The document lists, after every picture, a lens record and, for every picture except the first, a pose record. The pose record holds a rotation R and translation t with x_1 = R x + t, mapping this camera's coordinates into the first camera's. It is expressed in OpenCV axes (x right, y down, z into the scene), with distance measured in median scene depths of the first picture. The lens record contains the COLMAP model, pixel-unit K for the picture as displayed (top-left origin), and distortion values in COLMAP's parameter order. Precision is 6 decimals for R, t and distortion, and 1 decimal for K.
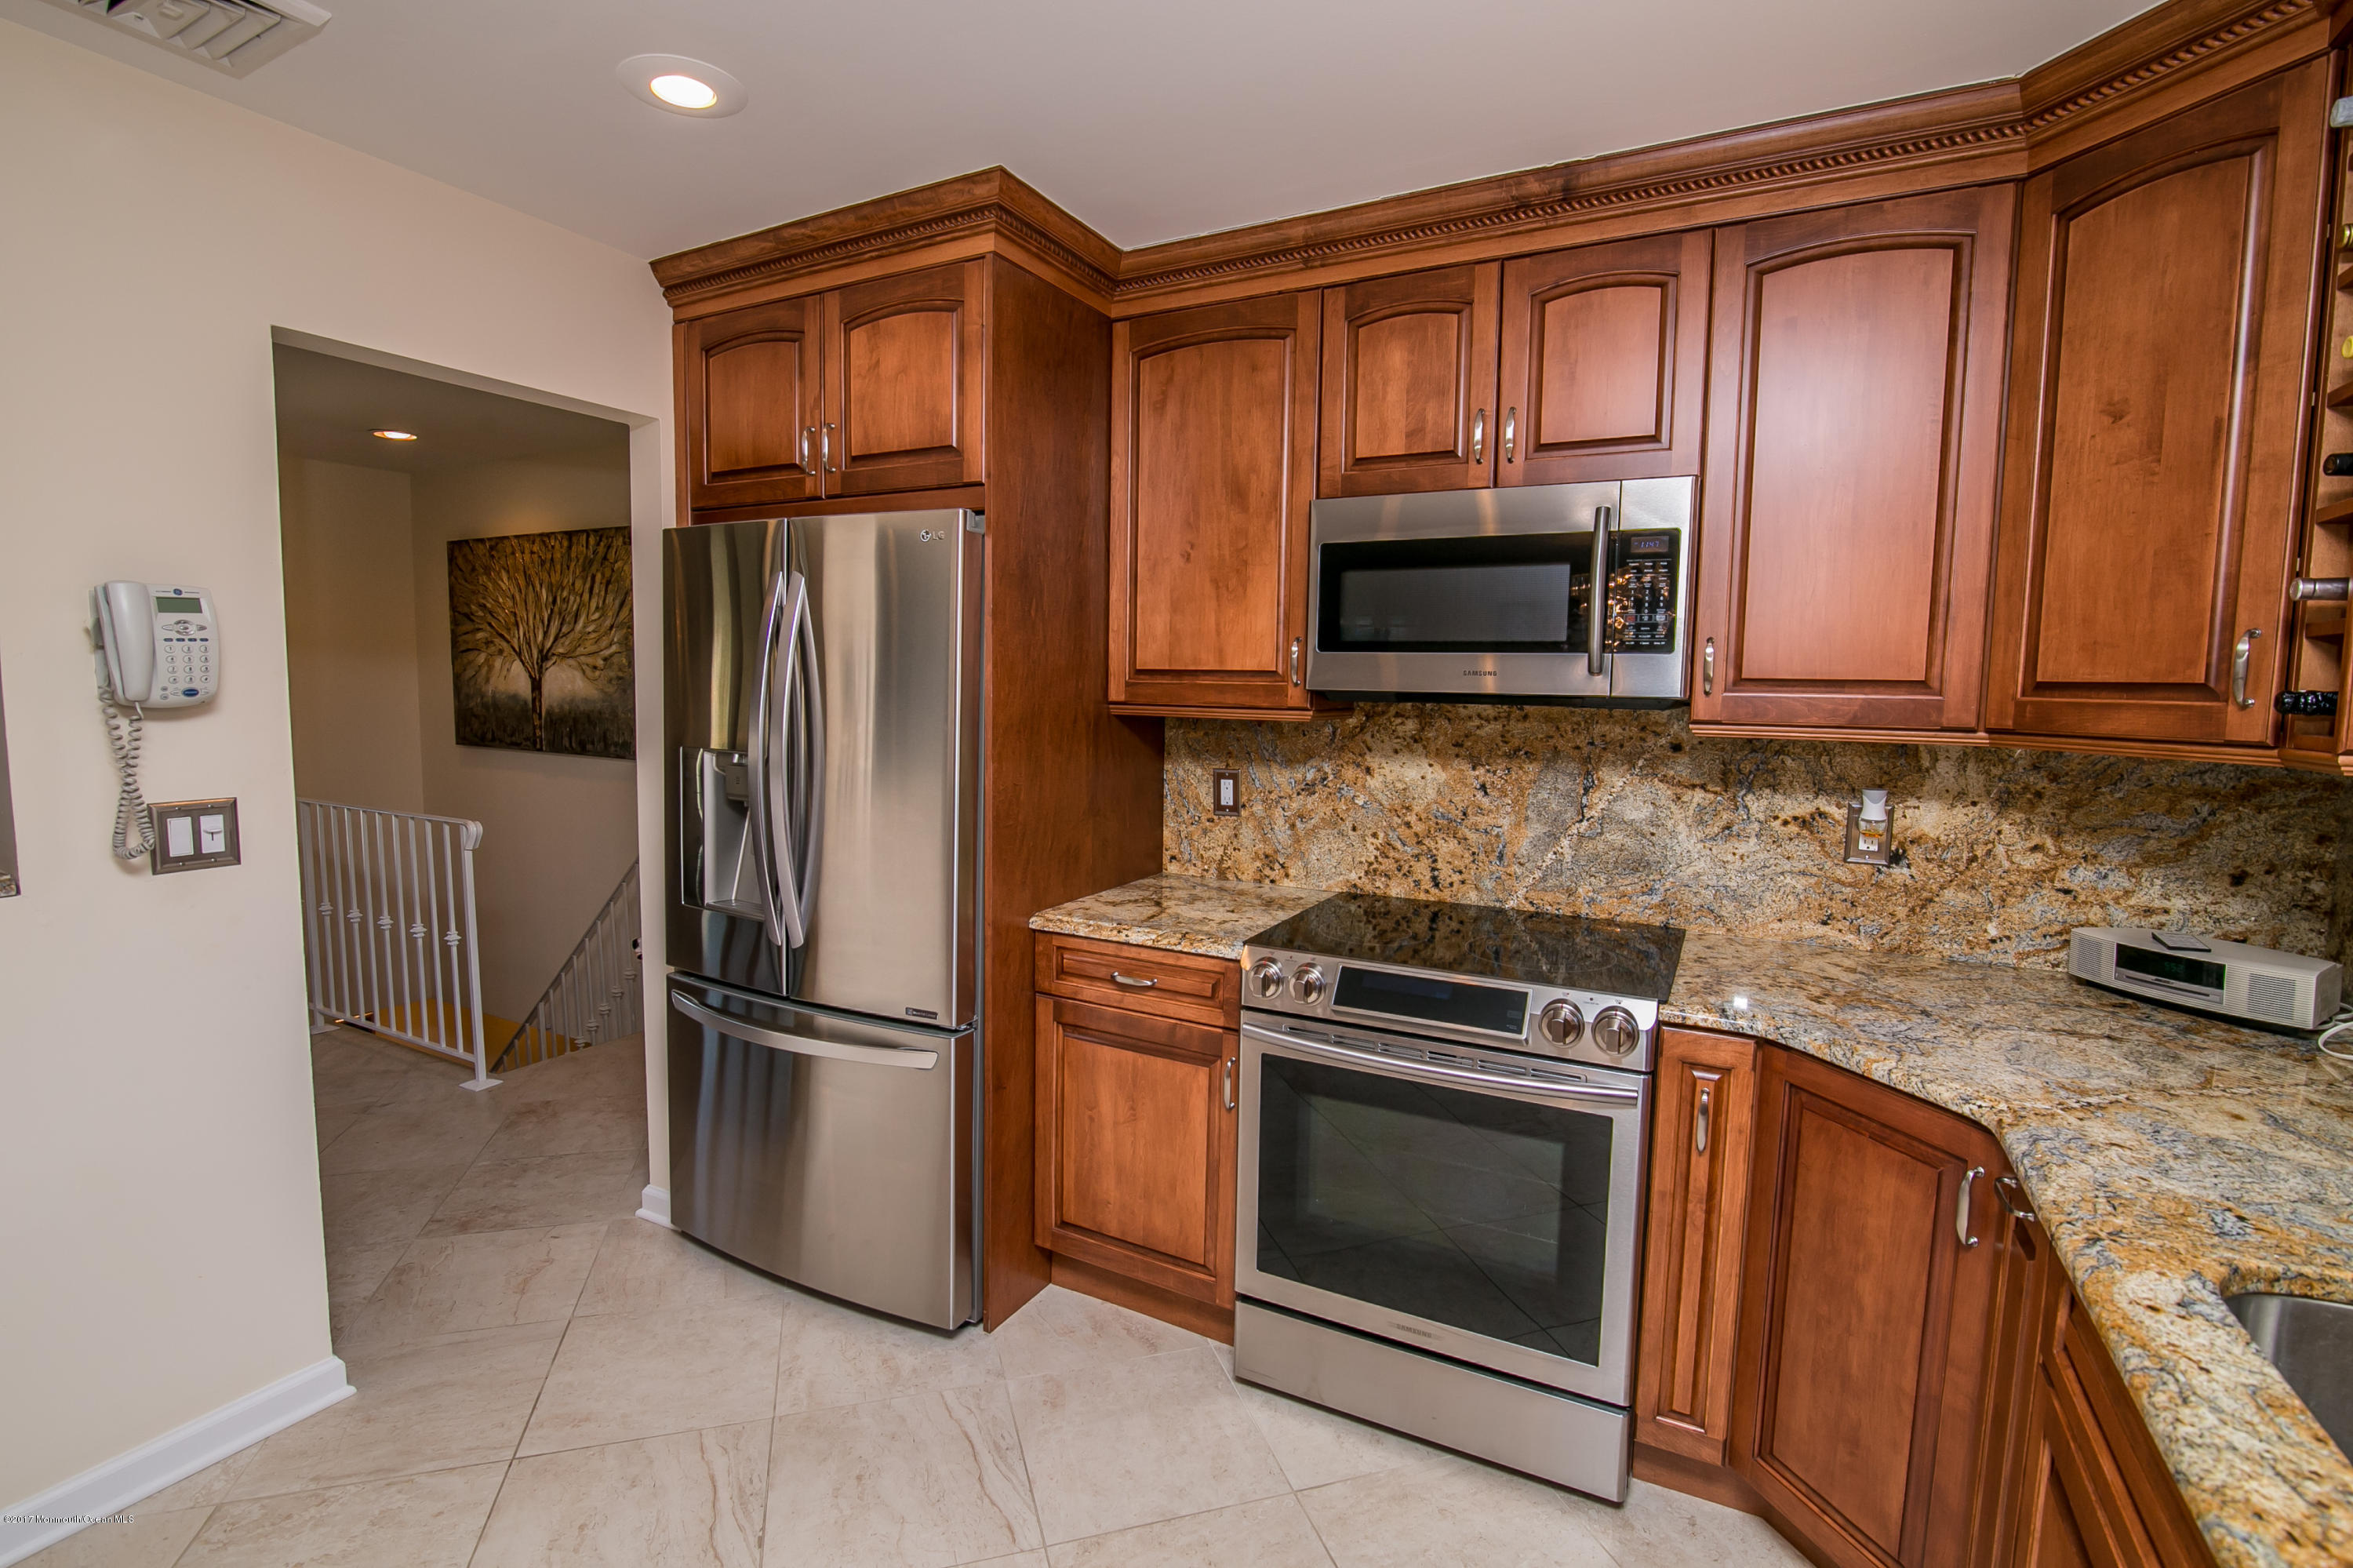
lens RADIAL K [[1072.0, 0, 1176.0], [0, 1072.0, 775.2], [0, 0, 1]] dist [-0.022314, 0.001891]
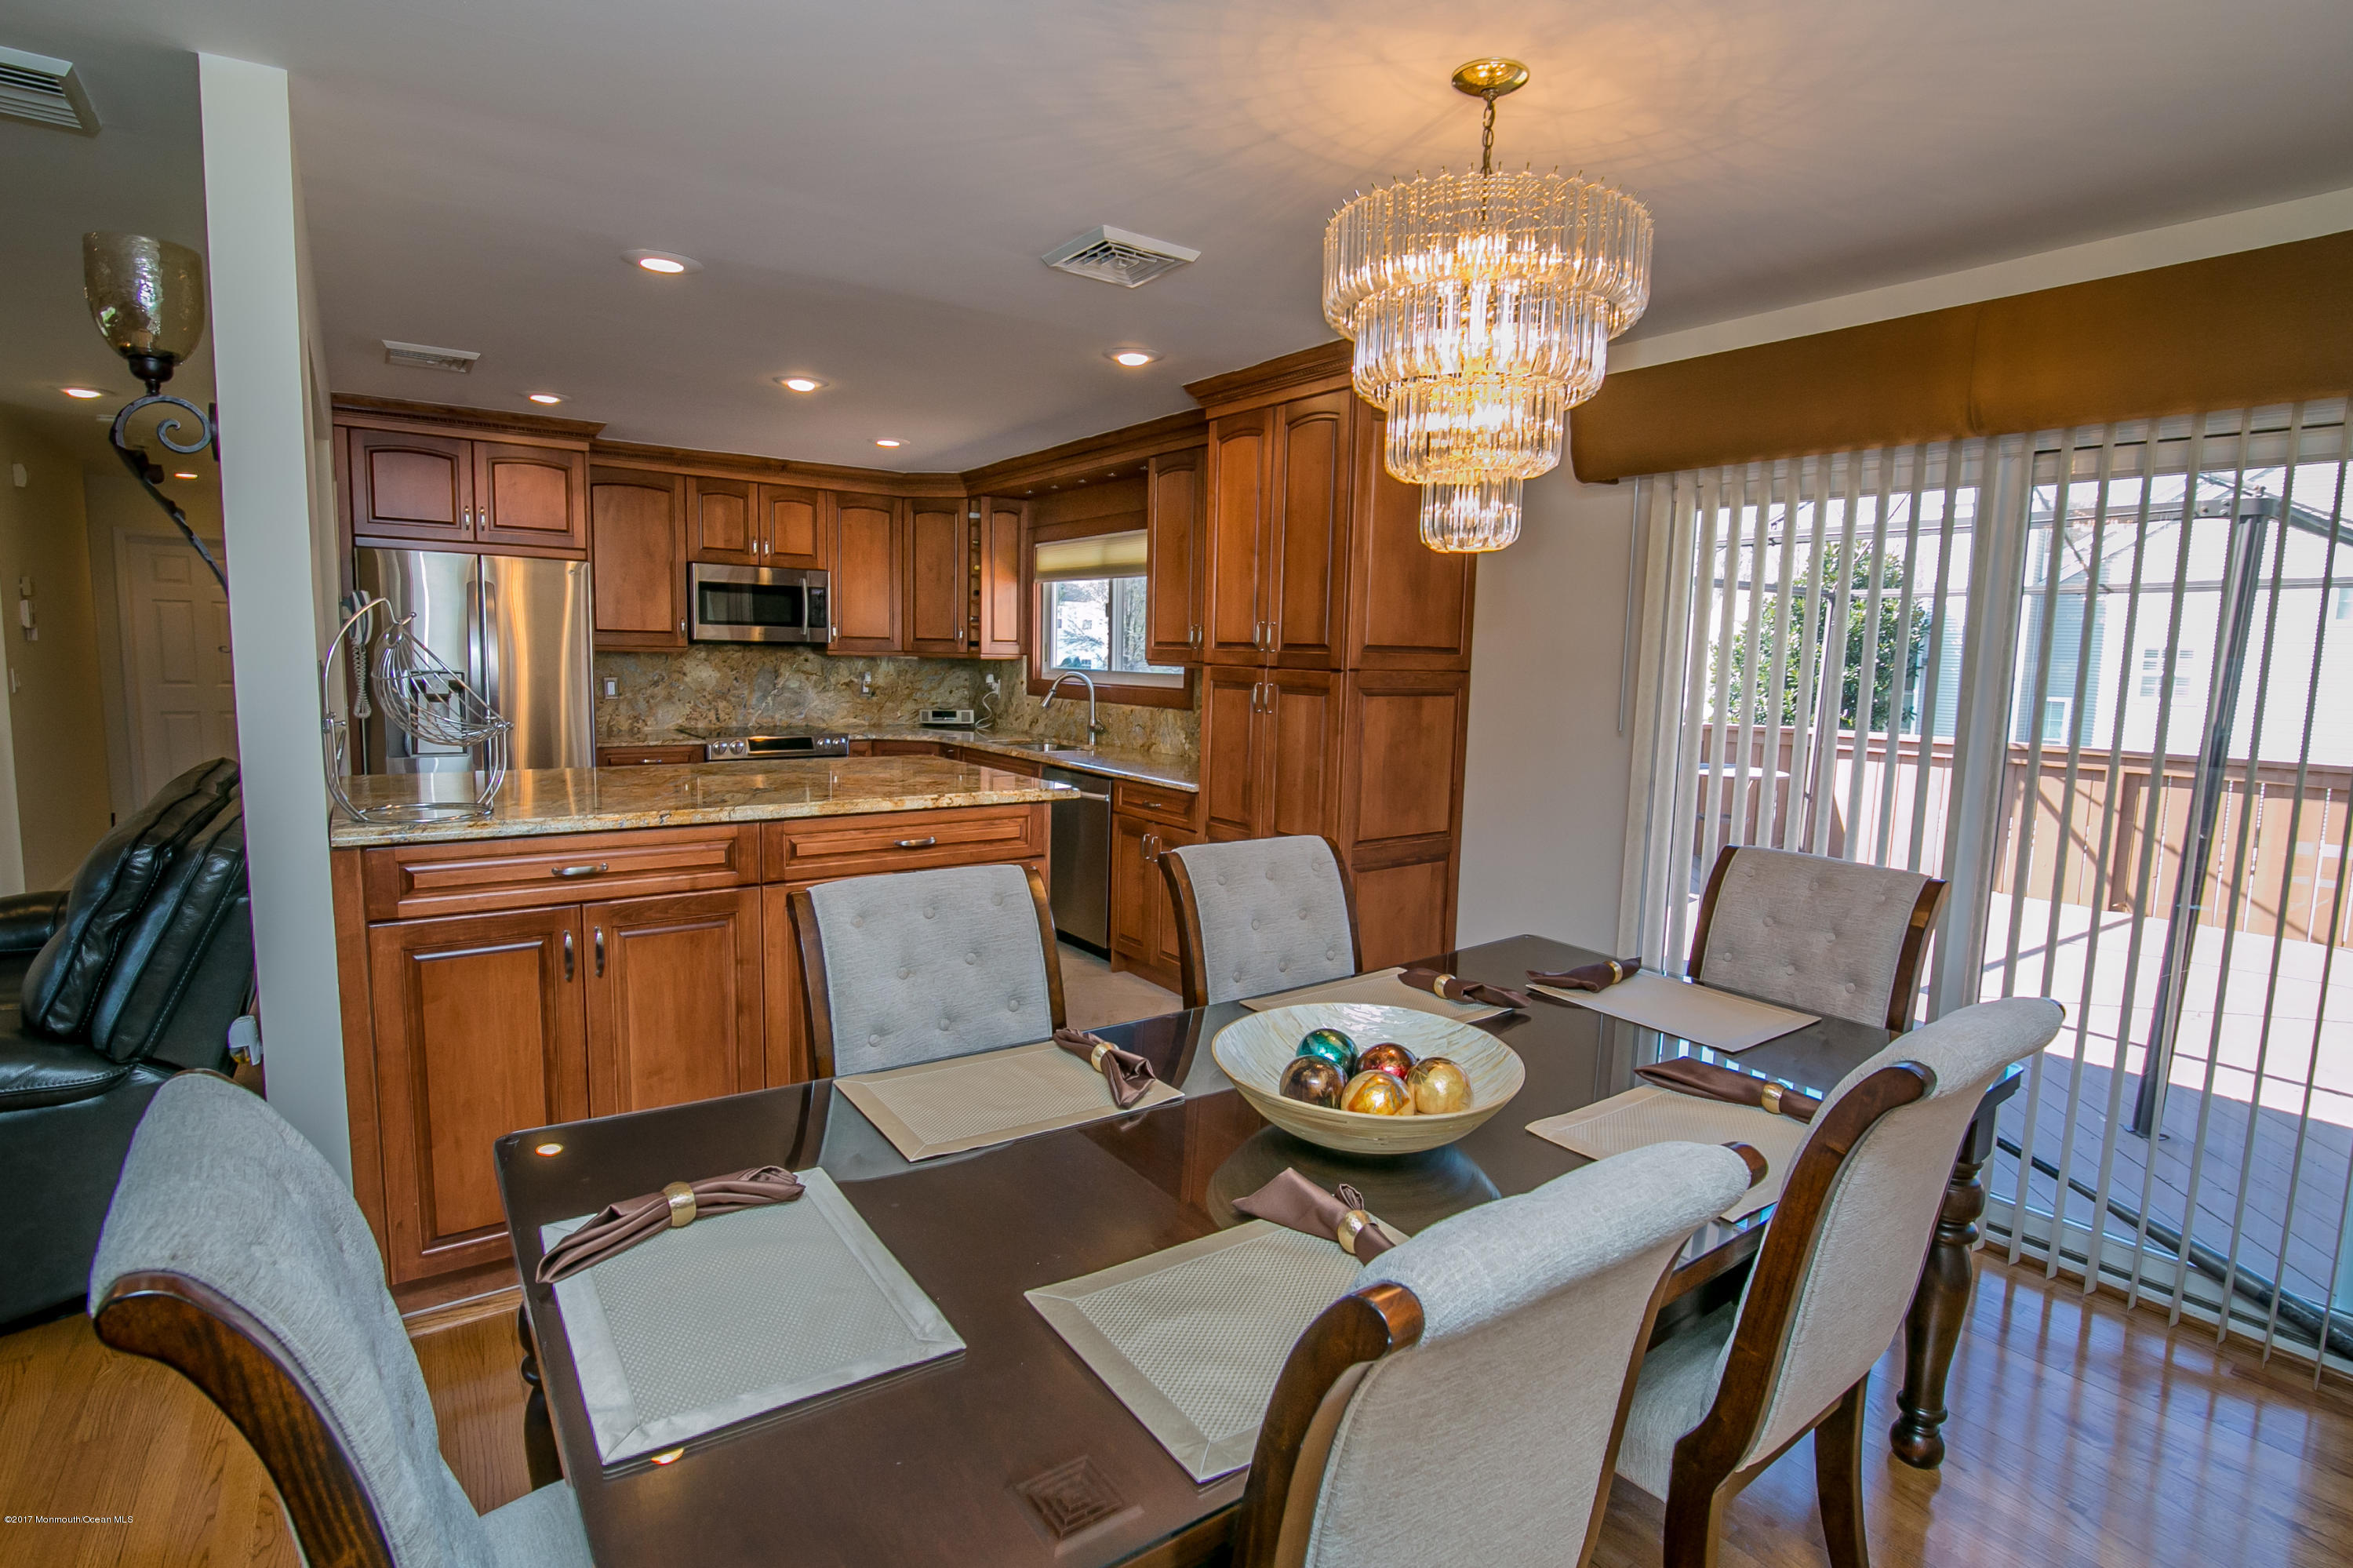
lens RADIAL K [[1132.2, 0, 1176.5], [0, 1132.2, 784.0], [0, 0, 1]] dist [-0.003791, 0.000126]
pose [[0.434802, -0.114563, 0.893209, -1.818976], [0.061757, 0.993333, 0.097342, 0.068286], [-0.898406, 0.012837, 0.438978, -1.178232]]
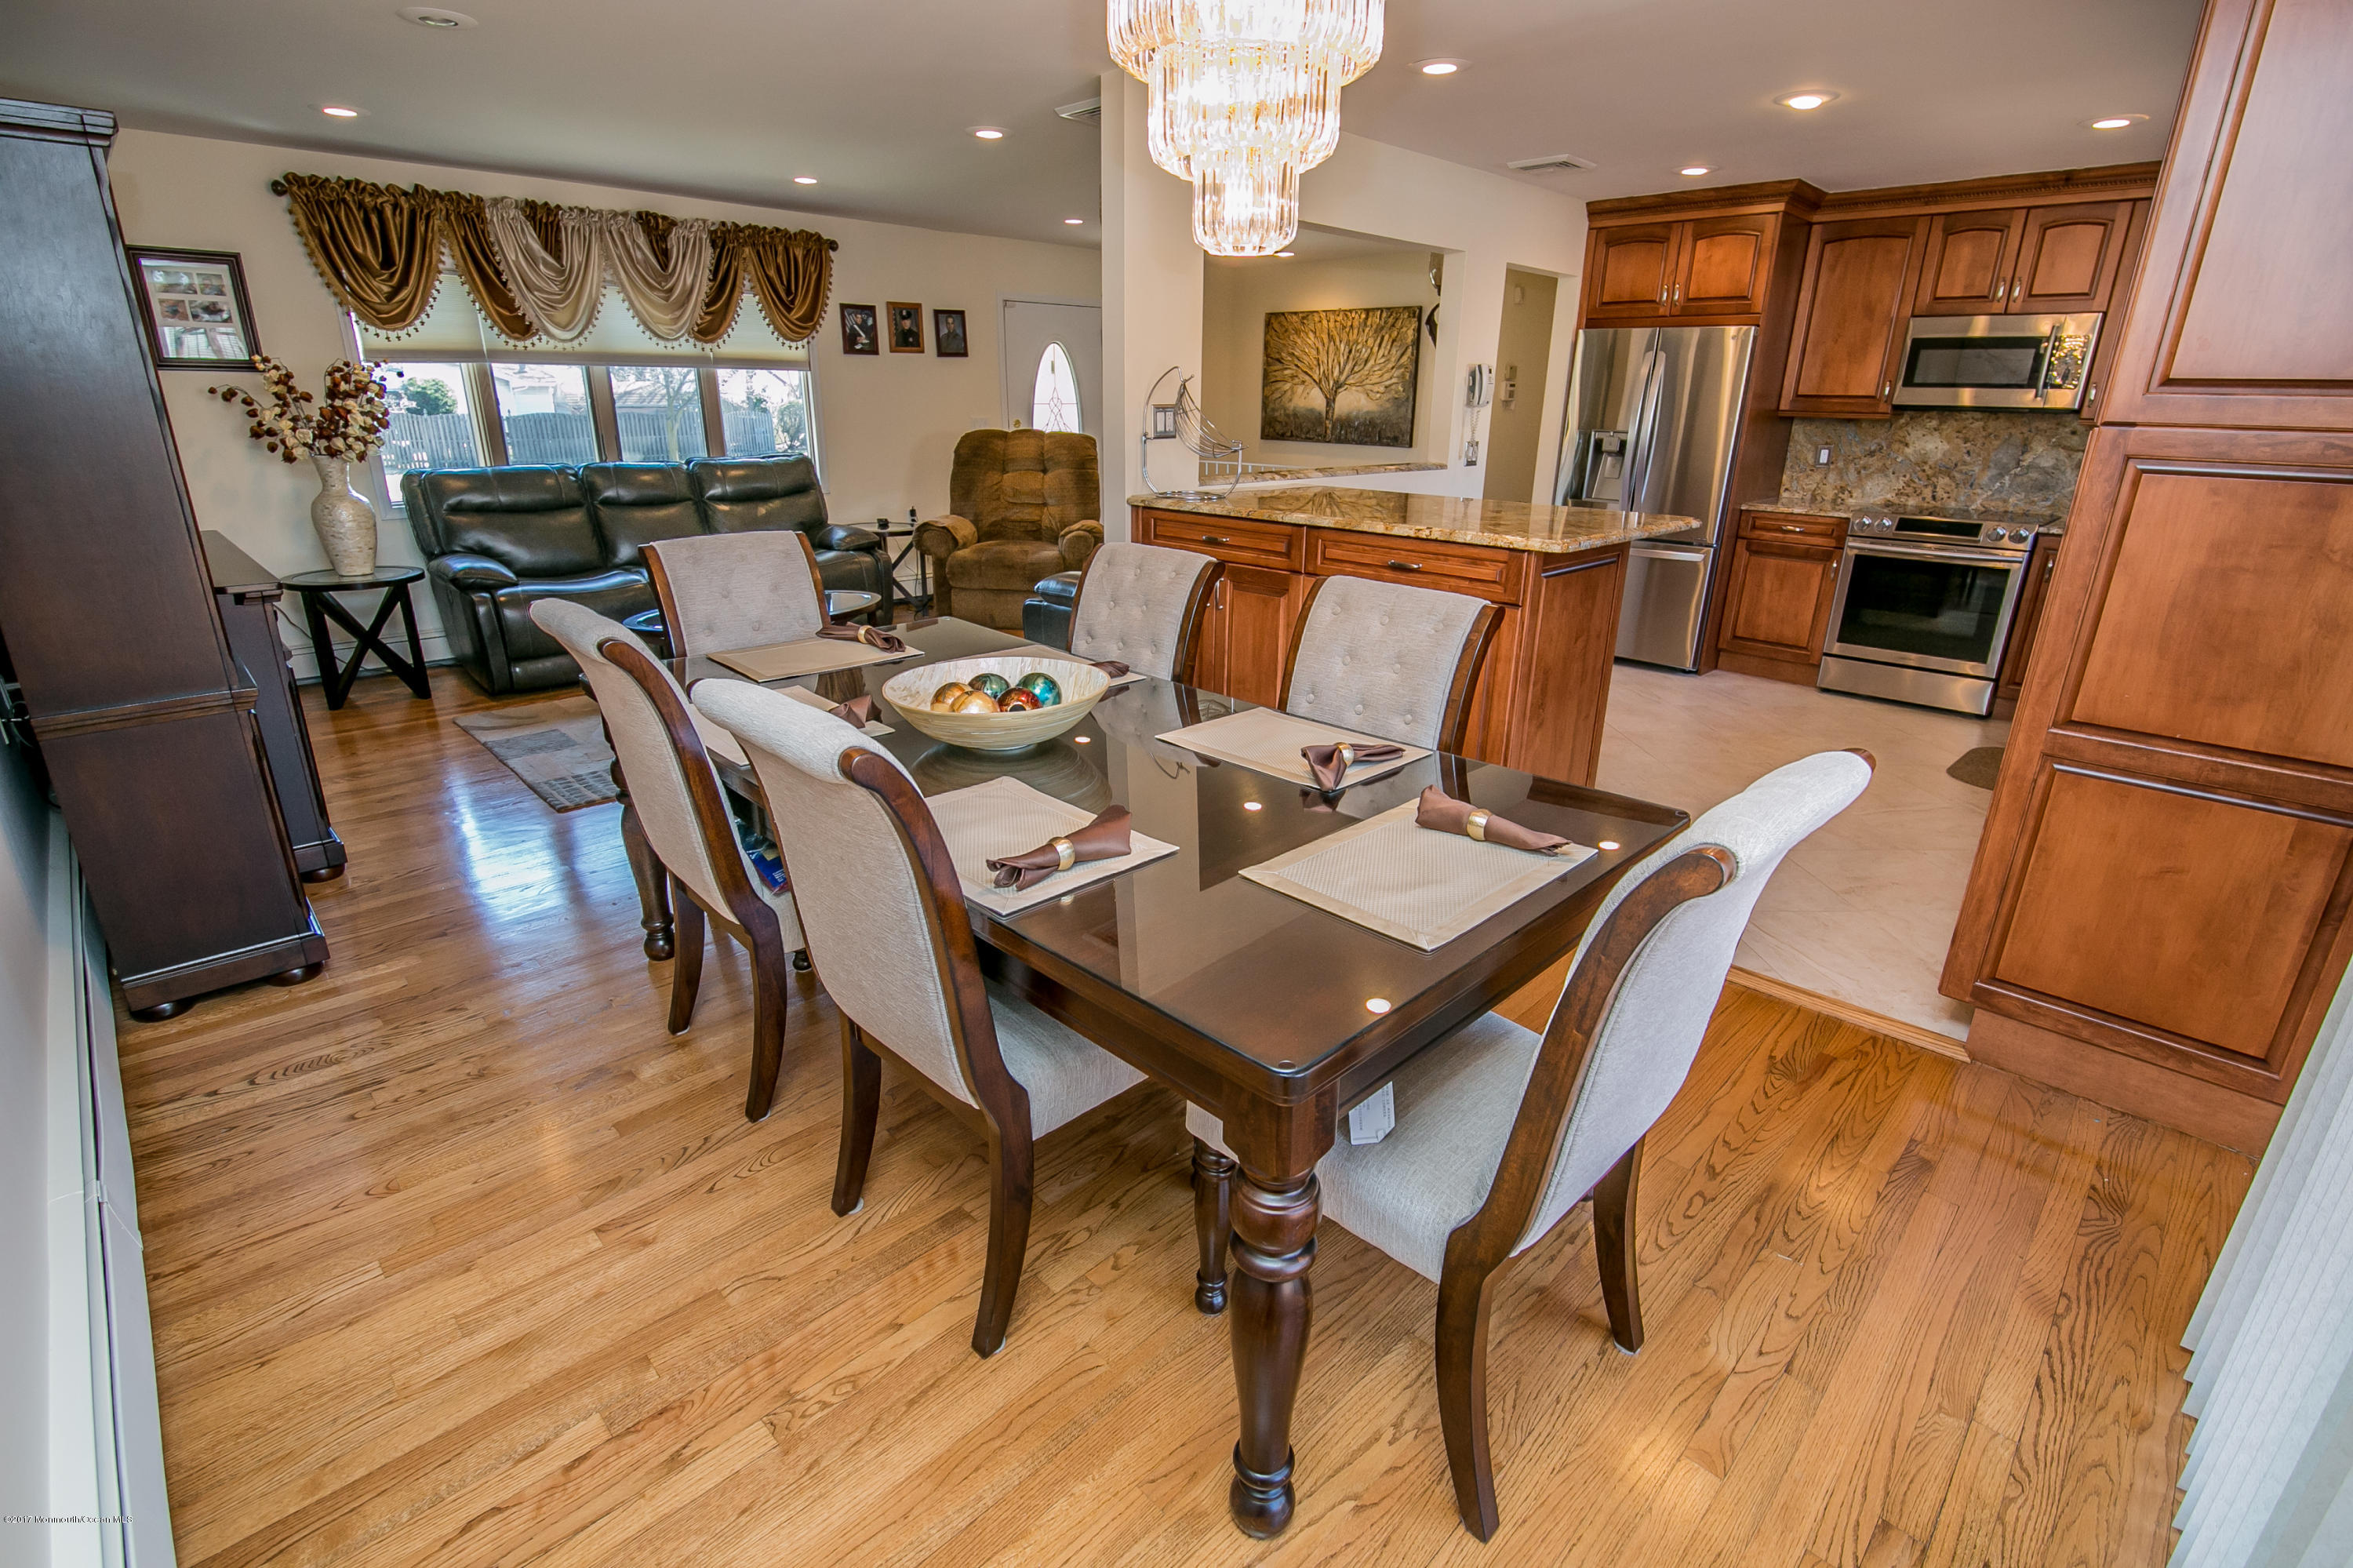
lens RADIAL K [[1072.0, 0, 1176.0], [0, 1072.0, 775.2], [0, 0, 1]] dist [-0.022314, 0.001891]
pose [[0.957533, 0.091611, -0.273383, -0.677708], [-0.021880, 0.968532, 0.247924, 0.166996], [0.287493, -0.231414, 0.929406, -1.798734]]
